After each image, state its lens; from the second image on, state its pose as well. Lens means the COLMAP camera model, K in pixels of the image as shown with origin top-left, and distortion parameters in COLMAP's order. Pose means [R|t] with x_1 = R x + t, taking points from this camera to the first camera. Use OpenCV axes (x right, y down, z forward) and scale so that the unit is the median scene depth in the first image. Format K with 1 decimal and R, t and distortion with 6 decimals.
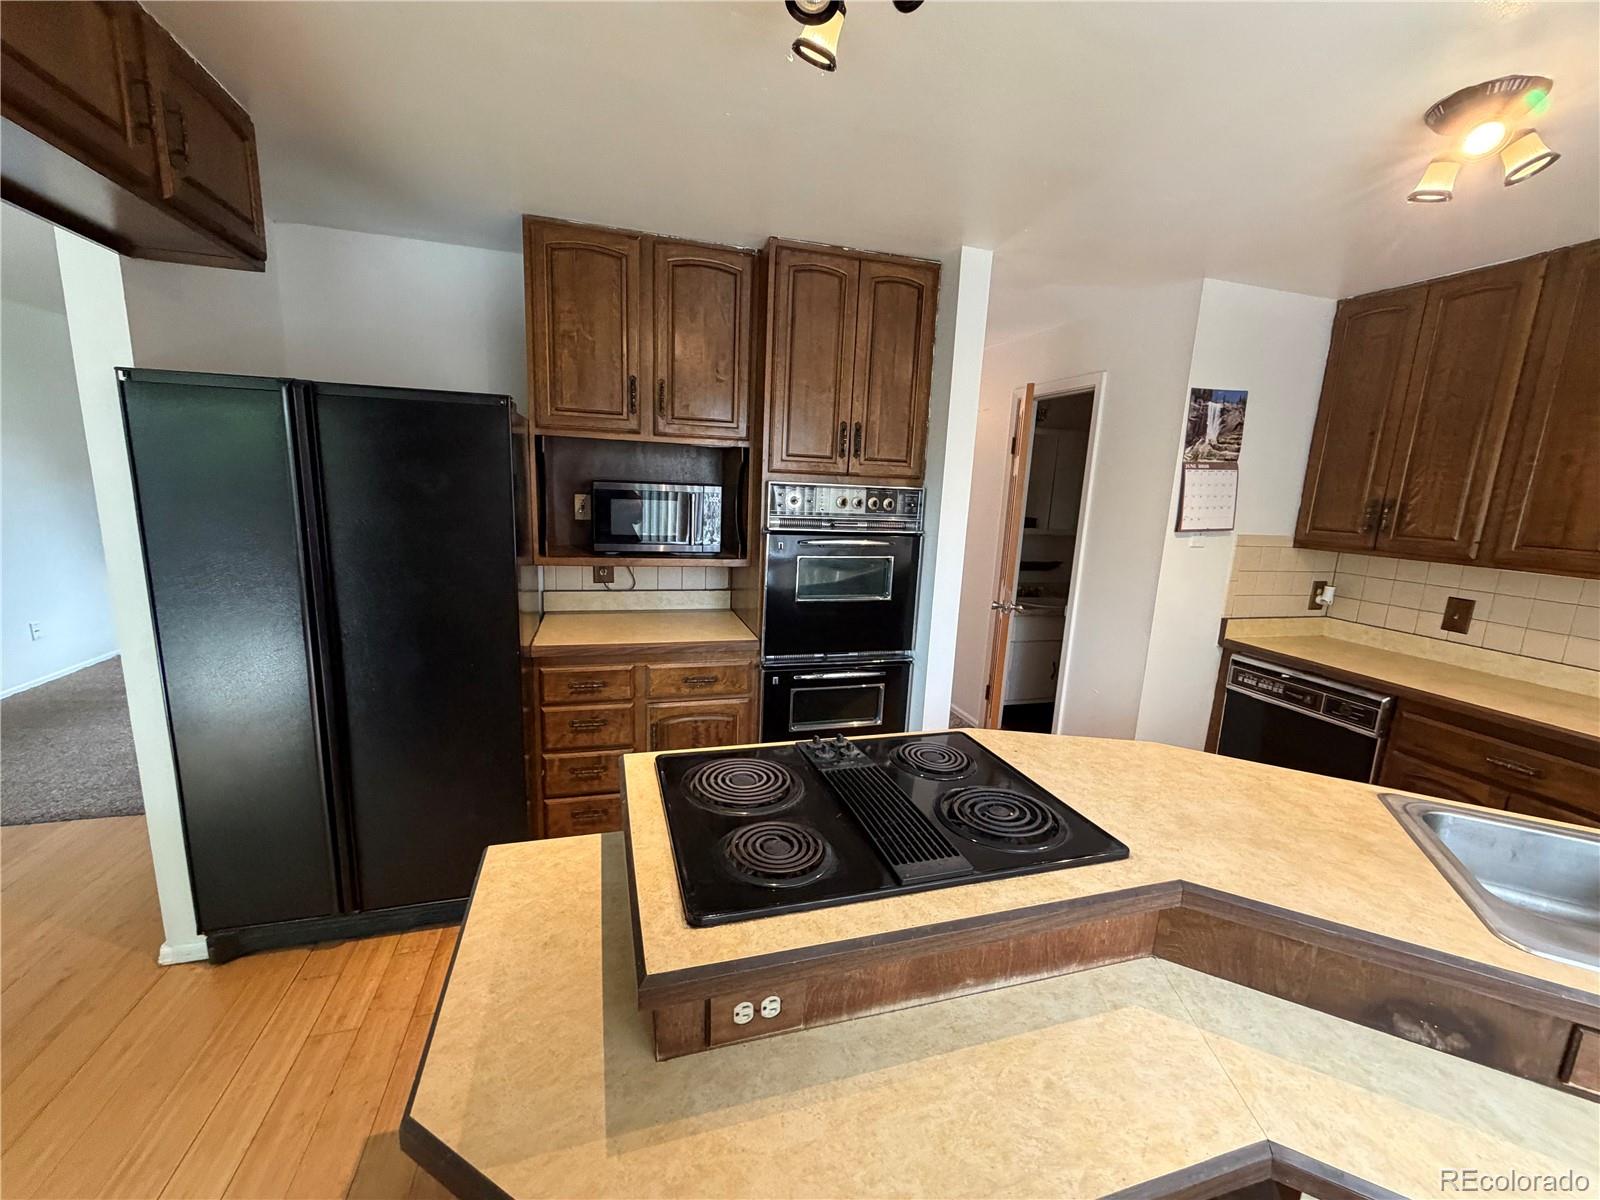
lens RADIAL K [[633.8, 0, 799.1], [0, 633.8, 600.9], [0, 0, 1]] dist [0.000678, -0.000447]
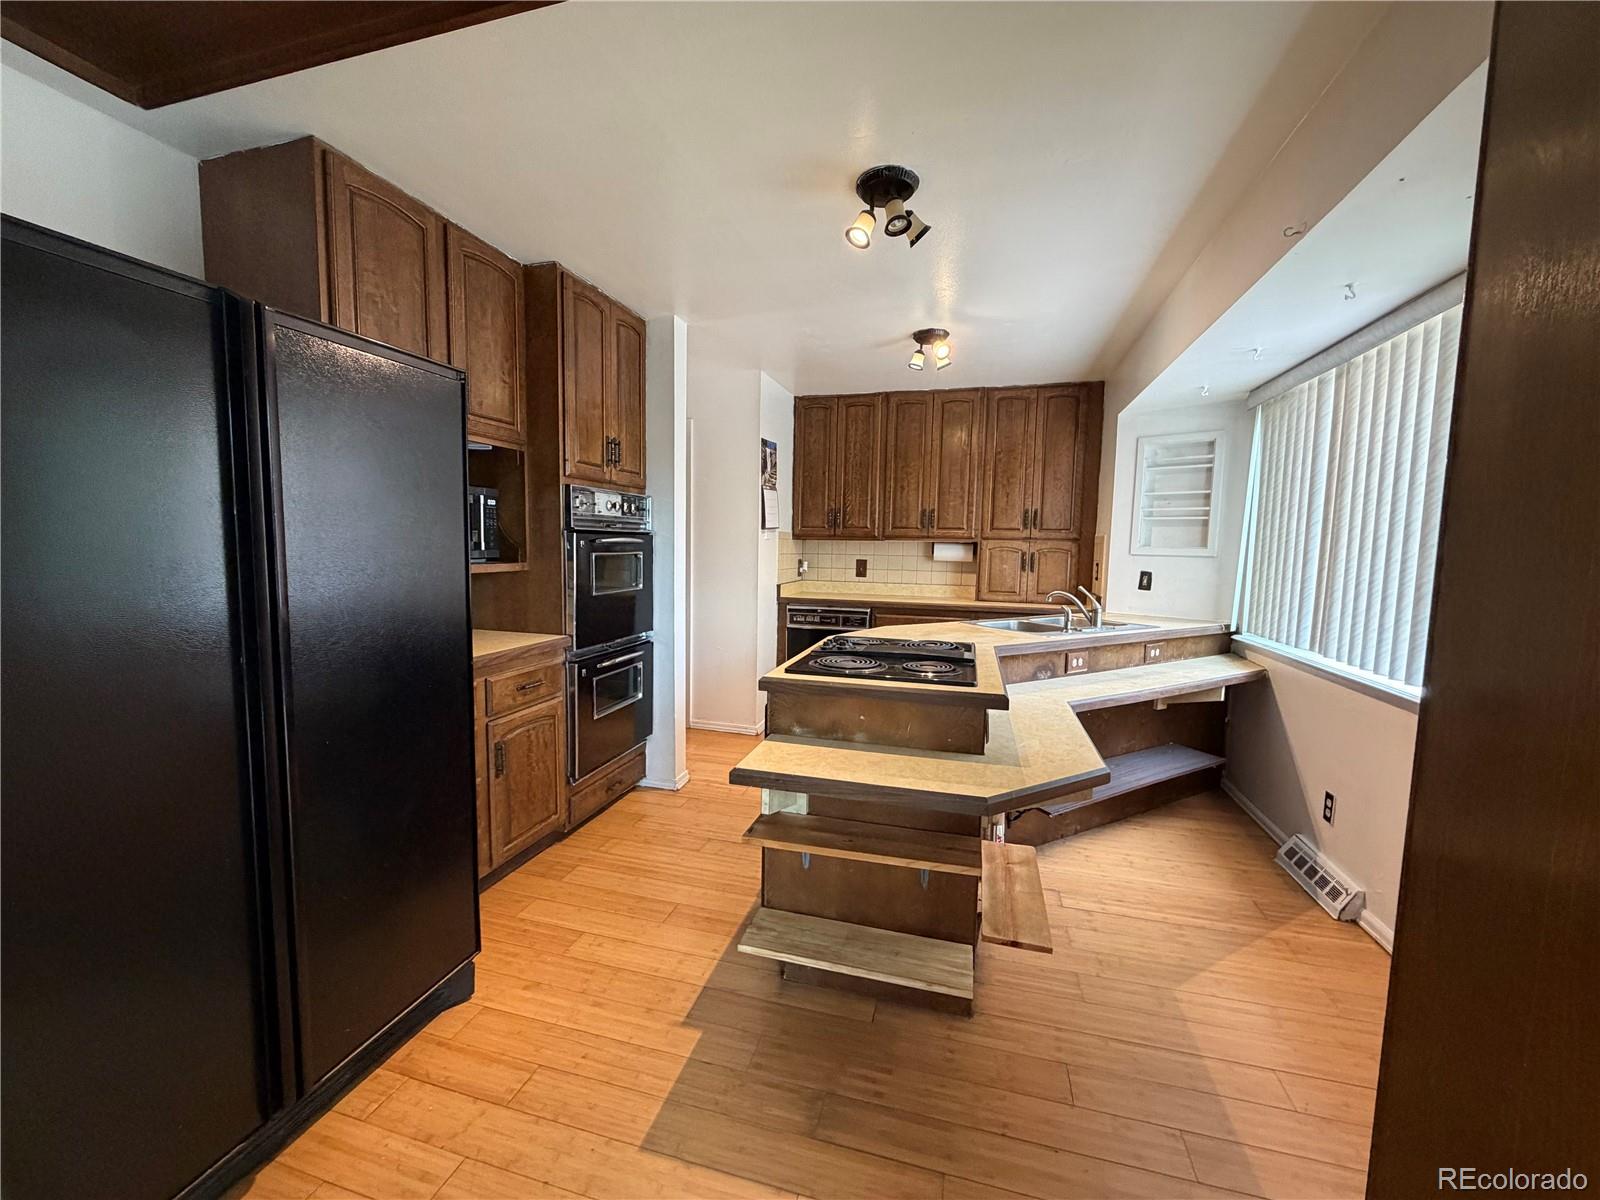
lens RADIAL K [[633.8, 0, 793.7], [0, 633.8, 599.8], [0, 0, 1]] dist [0.000678, -0.000447]
pose [[0.541377, -0.110308, 0.833513, -0.722960], [0.160097, 0.986743, 0.026601, 0.034063], [-0.825397, 0.119042, 0.551860, 0.115164]]
